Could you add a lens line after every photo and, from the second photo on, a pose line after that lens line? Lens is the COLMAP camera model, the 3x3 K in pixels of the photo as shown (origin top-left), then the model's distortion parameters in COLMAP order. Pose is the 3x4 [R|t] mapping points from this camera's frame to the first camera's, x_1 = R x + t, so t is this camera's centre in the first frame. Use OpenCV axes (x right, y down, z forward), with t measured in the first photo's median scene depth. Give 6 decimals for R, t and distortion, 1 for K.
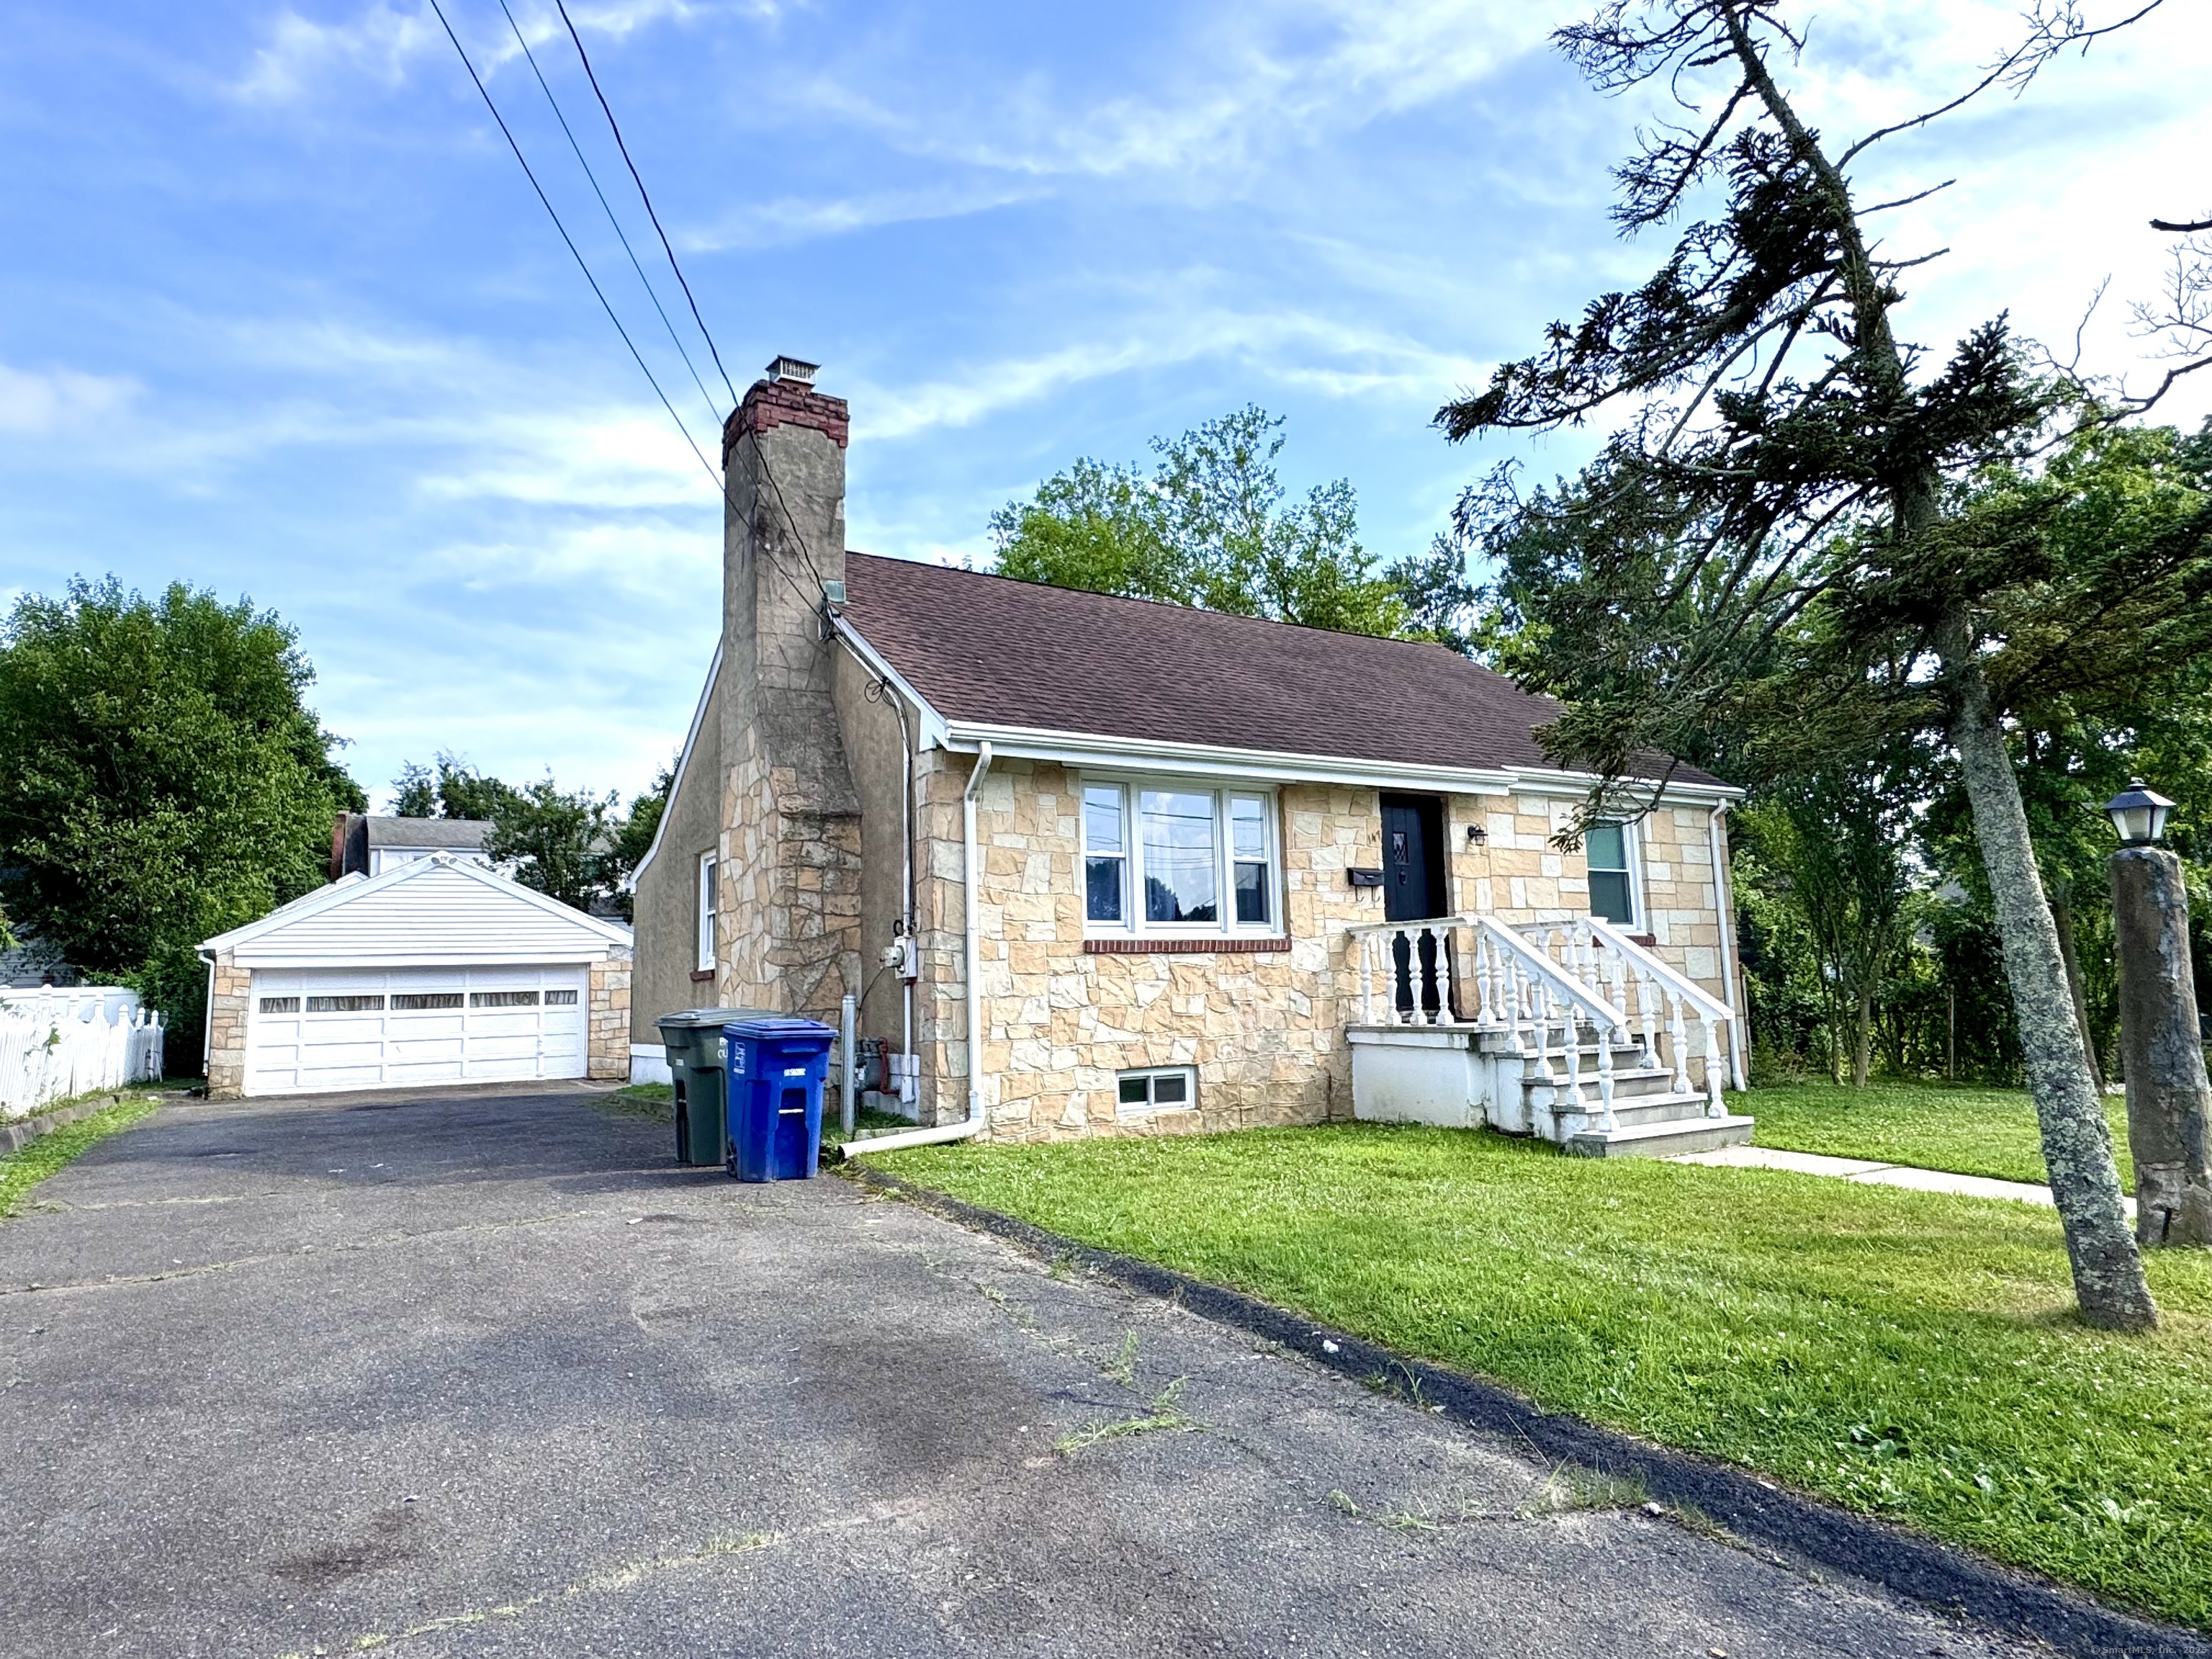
lens RADIAL K [[1233.3, 0, 1106.0], [0, 1233.3, 829.5], [0, 0, 1]] dist [-0.003893, -0.000810]
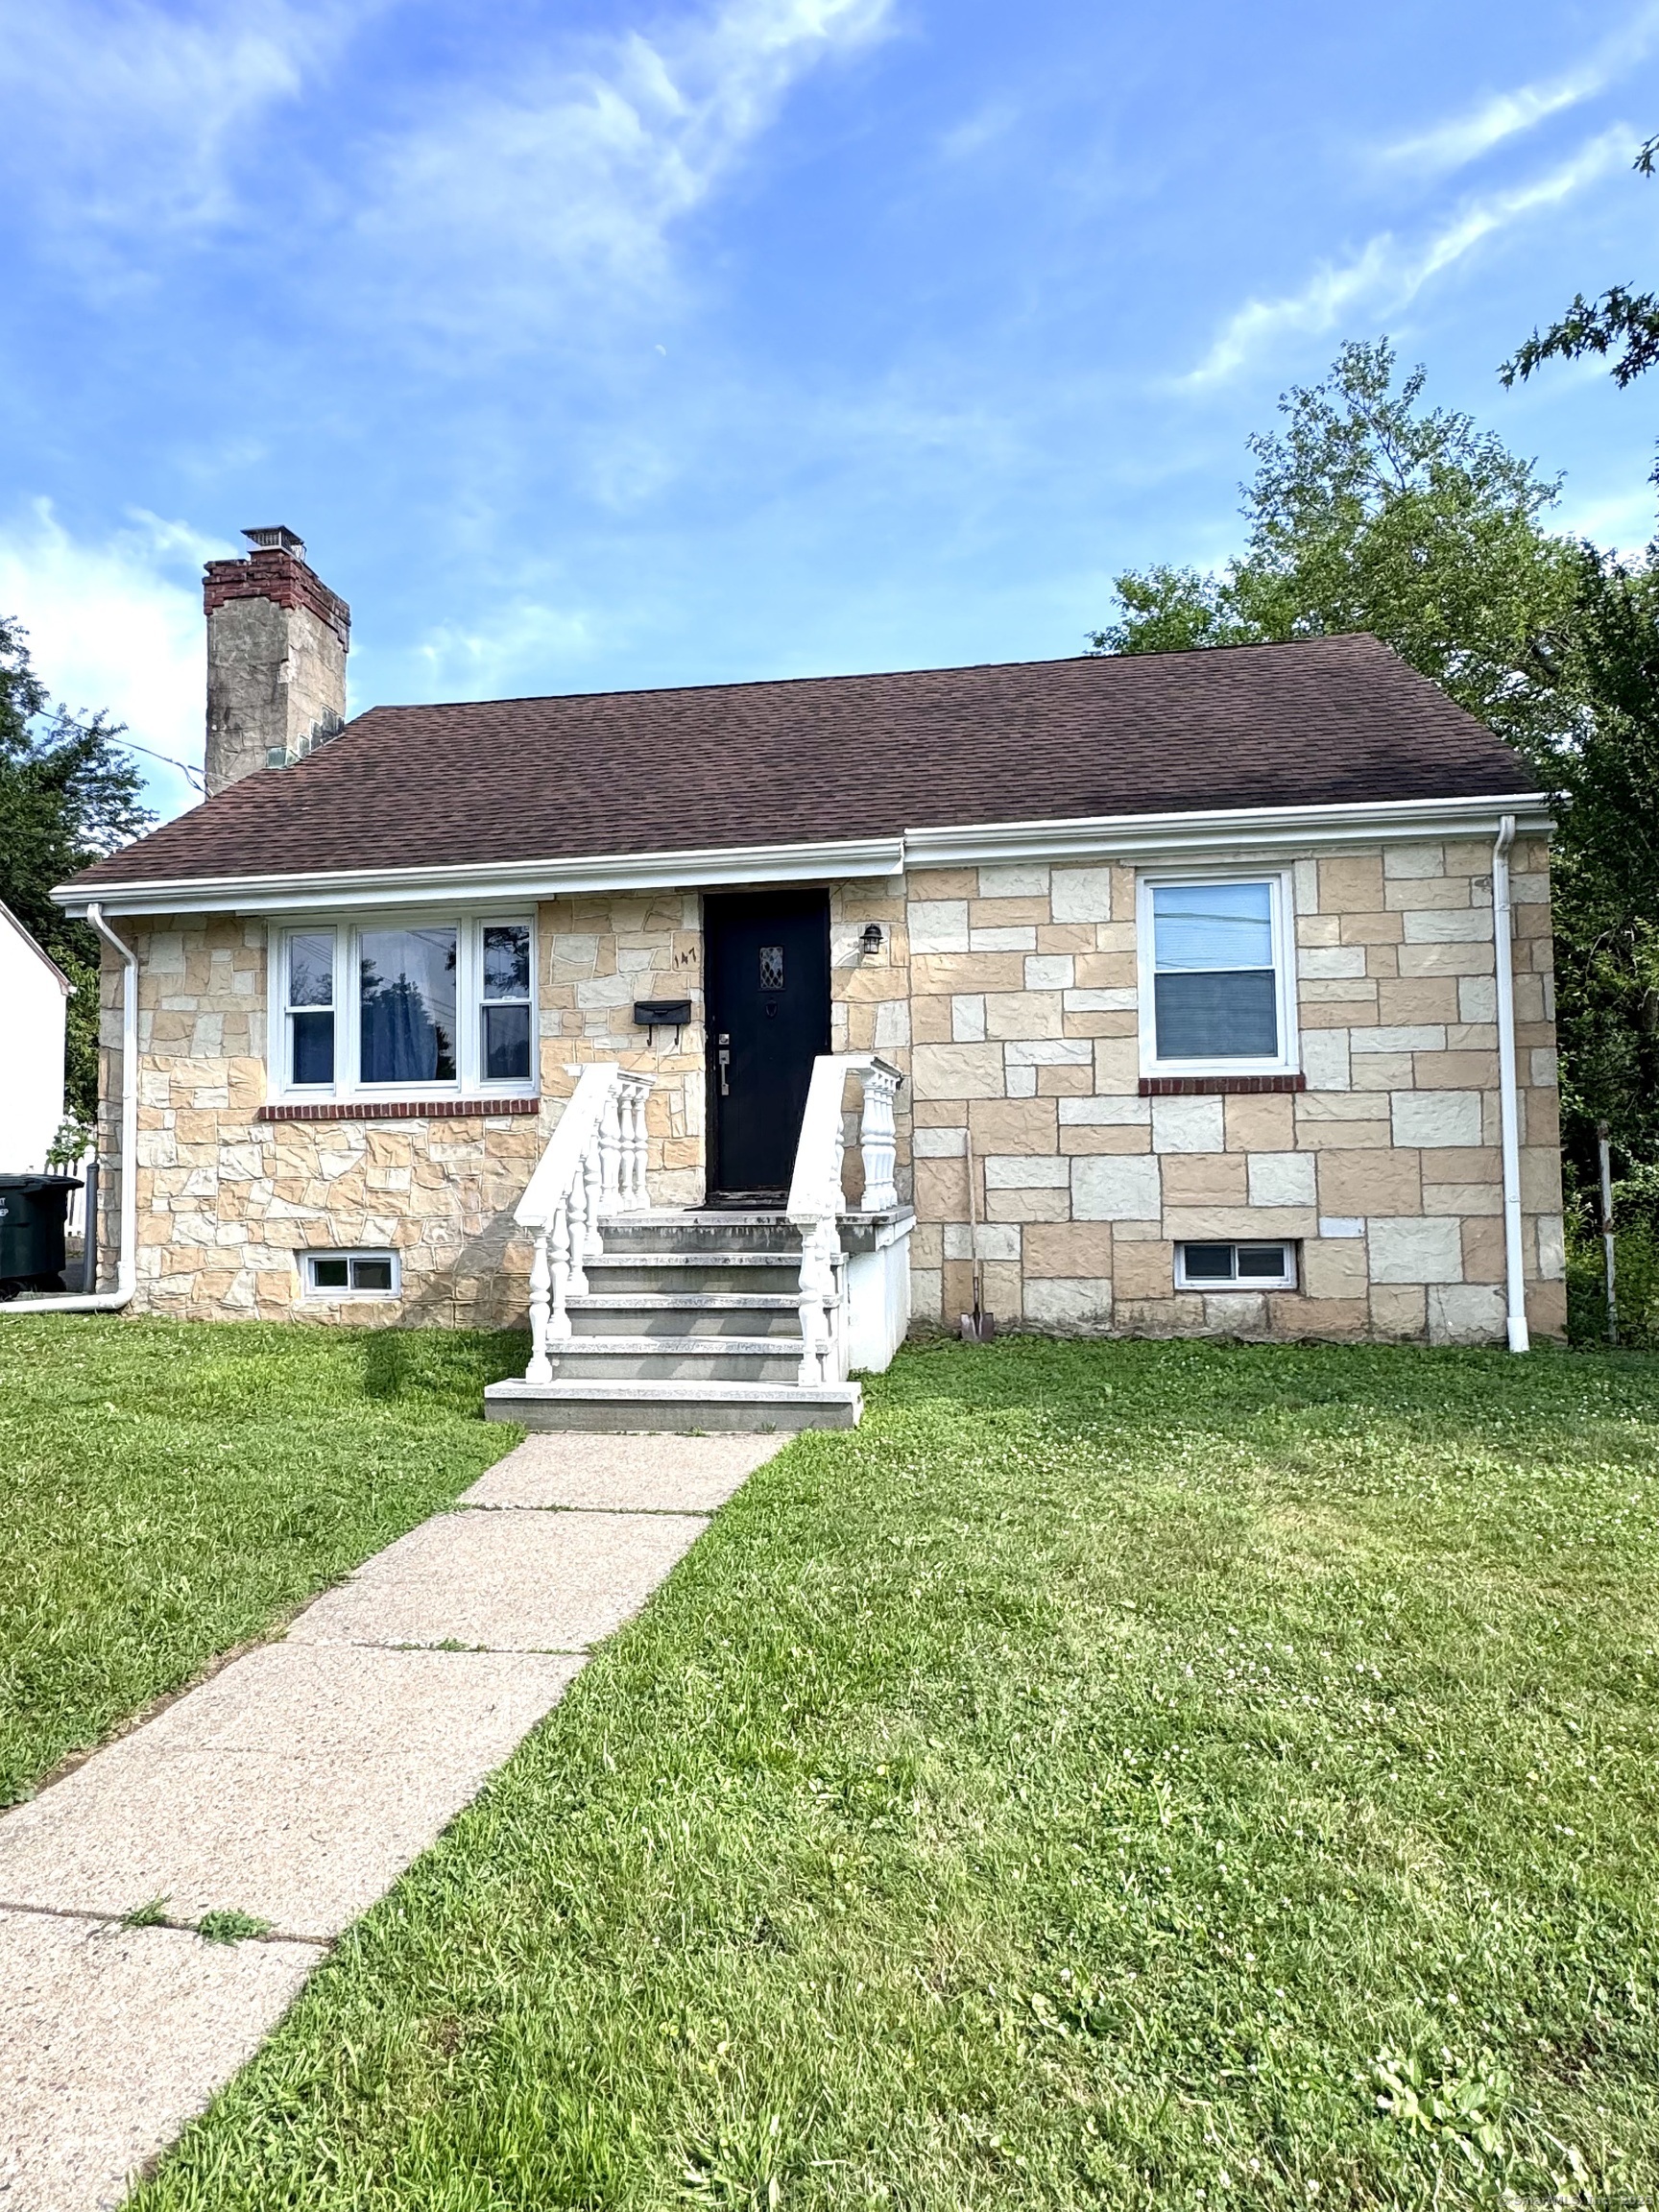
lens RADIAL K [[1233.3, 0, 829.5], [0, 1233.3, 1106.0], [0, 0, 1]] dist [-0.003893, -0.000810]
pose [[0.778709, -0.012475, -0.627261, 0.845566], [0.079149, 0.993768, 0.078495, 0.049075], [0.622372, -0.110772, 0.774843, 0.535031]]
